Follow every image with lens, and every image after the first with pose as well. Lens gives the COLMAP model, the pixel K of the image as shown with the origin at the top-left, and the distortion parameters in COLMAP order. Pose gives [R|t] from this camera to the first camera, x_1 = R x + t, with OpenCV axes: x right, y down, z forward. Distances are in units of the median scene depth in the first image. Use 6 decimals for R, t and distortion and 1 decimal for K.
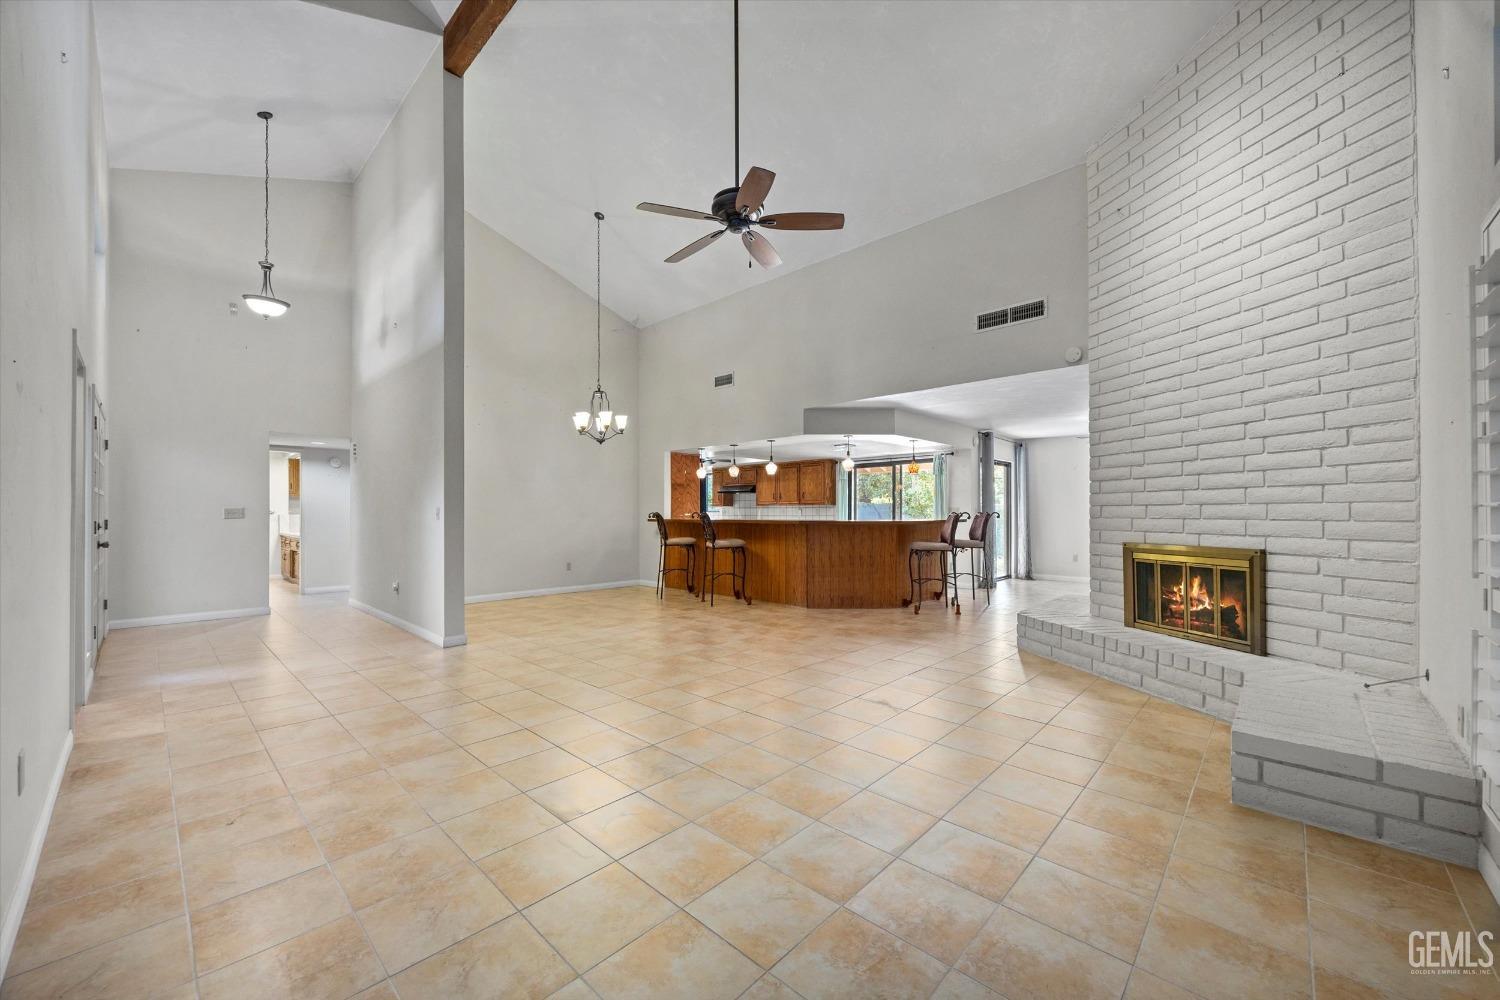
lens RADIAL K [[573.0, 0, 744.6], [0, 573.0, 508.9], [0, 0, 1]] dist [-0.000978, -0.000079]
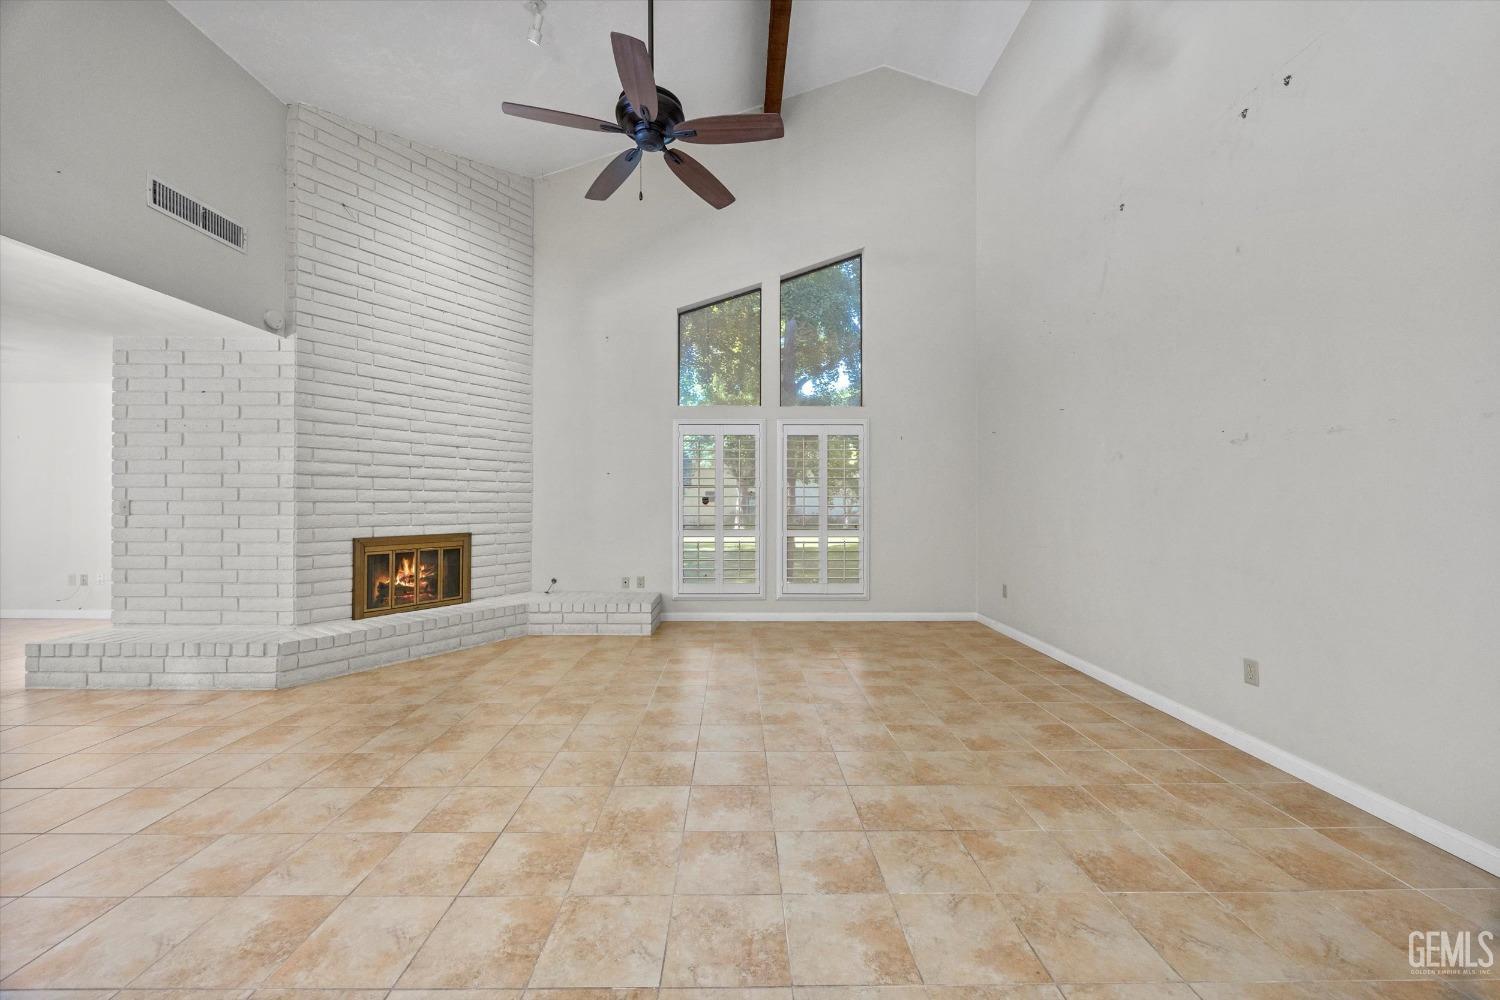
lens RADIAL K [[566.9, 0, 737.5], [0, 566.9, 493.3], [0, 0, 1]] dist [-0.000837, 0.000064]
pose [[-0.688265, 0.012407, 0.725353, -0.603013], [-0.004843, 0.999753, -0.021695, -0.003090], [-0.725443, -0.018445, -0.688035, 1.341514]]
